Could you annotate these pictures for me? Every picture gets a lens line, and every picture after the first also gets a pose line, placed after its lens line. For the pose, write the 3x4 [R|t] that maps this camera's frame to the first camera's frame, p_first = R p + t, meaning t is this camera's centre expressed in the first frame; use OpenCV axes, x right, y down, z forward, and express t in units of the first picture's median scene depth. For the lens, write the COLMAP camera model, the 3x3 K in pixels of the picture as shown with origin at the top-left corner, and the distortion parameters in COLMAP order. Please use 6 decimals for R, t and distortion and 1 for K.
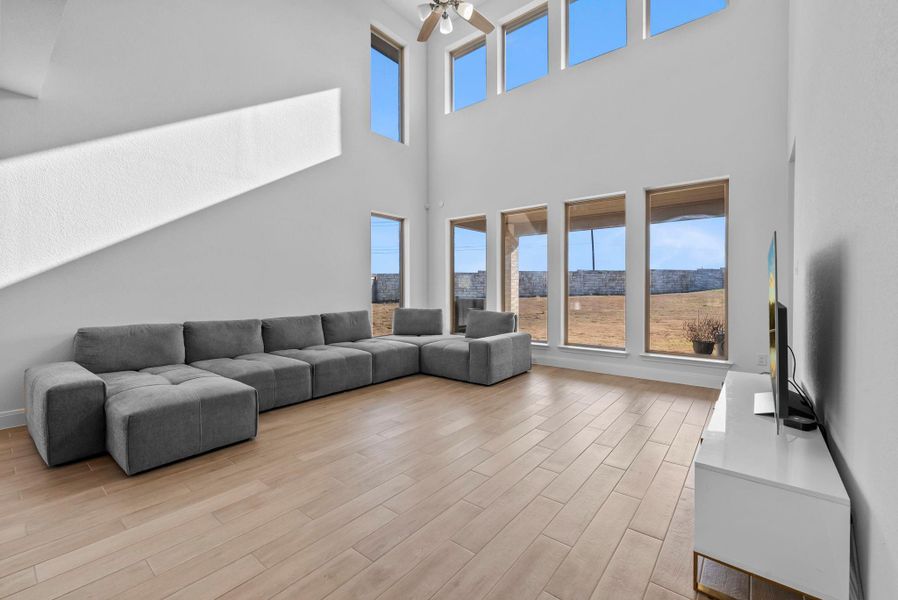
lens RADIAL K [[379.8, 0, 450.5], [0, 379.8, 292.9], [0, 0, 1]] dist [-0.000011, 0.000032]
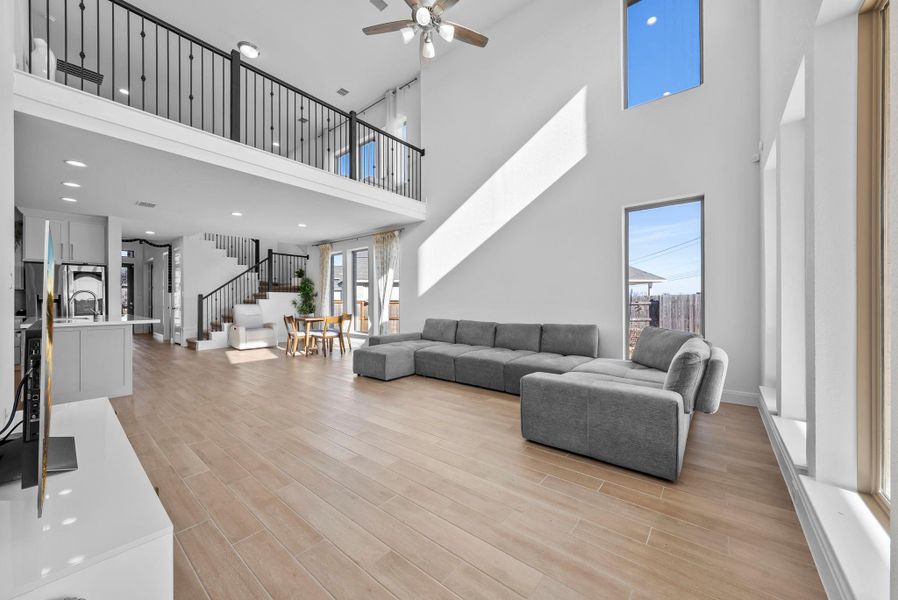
lens RADIAL K [[329.2, 0, 449.0], [0, 329.2, 300.0], [0, 0, 1]] dist [-0.006337, 0.000099]
pose [[-0.009577, 0.001278, -0.999953, 0.747133], [-0.000106, 0.999999, 0.001279, -0.017167], [0.999954, 0.000118, -0.009577, 0.895817]]
